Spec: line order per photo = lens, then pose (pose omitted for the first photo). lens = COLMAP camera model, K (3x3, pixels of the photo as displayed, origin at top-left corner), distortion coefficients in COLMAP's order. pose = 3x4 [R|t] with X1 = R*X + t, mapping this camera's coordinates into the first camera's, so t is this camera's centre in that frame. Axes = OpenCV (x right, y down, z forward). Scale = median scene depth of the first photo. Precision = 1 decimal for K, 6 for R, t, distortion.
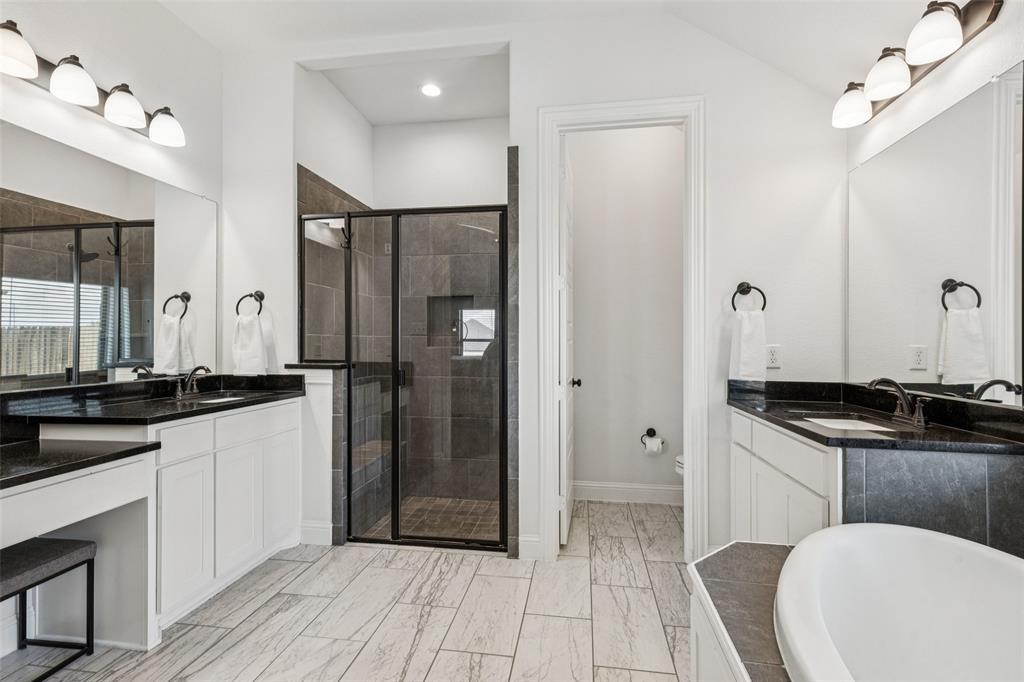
lens RADIAL K [[463.3, 0, 512.8], [0, 463.3, 343.5], [0, 0, 1]] dist [0.011707, 0.000249]
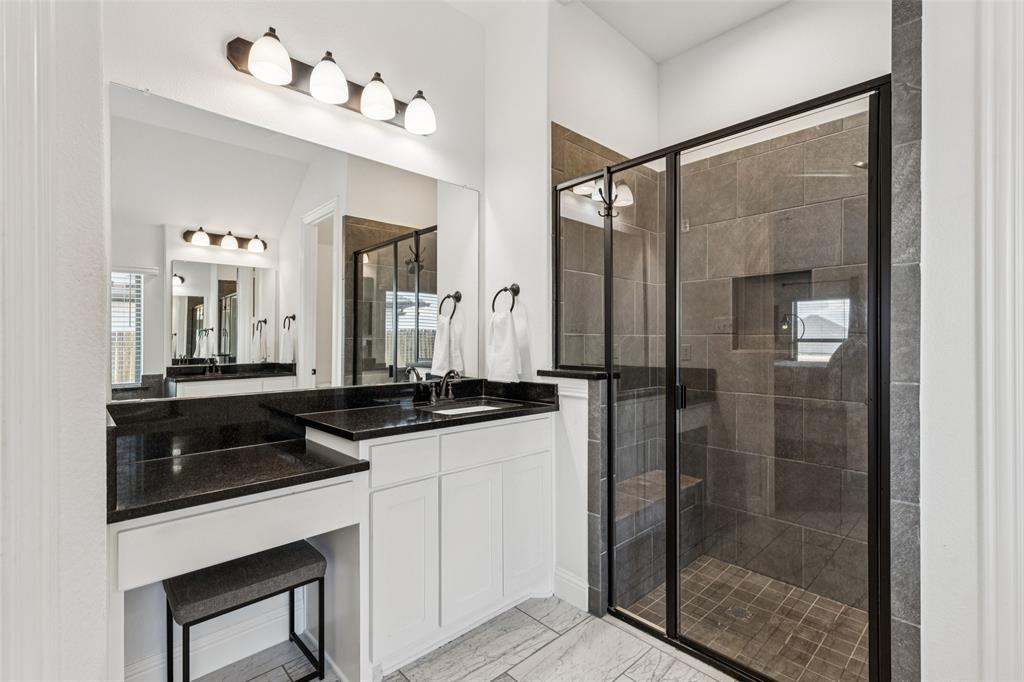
lens RADIAL K [[463.3, 0, 512.8], [0, 463.3, 343.5], [0, 0, 1]] dist [0.011707, 0.000249]
pose [[0.789262, 0.001298, -0.614055, -0.021126], [-0.001867, 0.999998, -0.000287, -0.002521], [0.614053, 0.001373, 0.789263, 0.323711]]
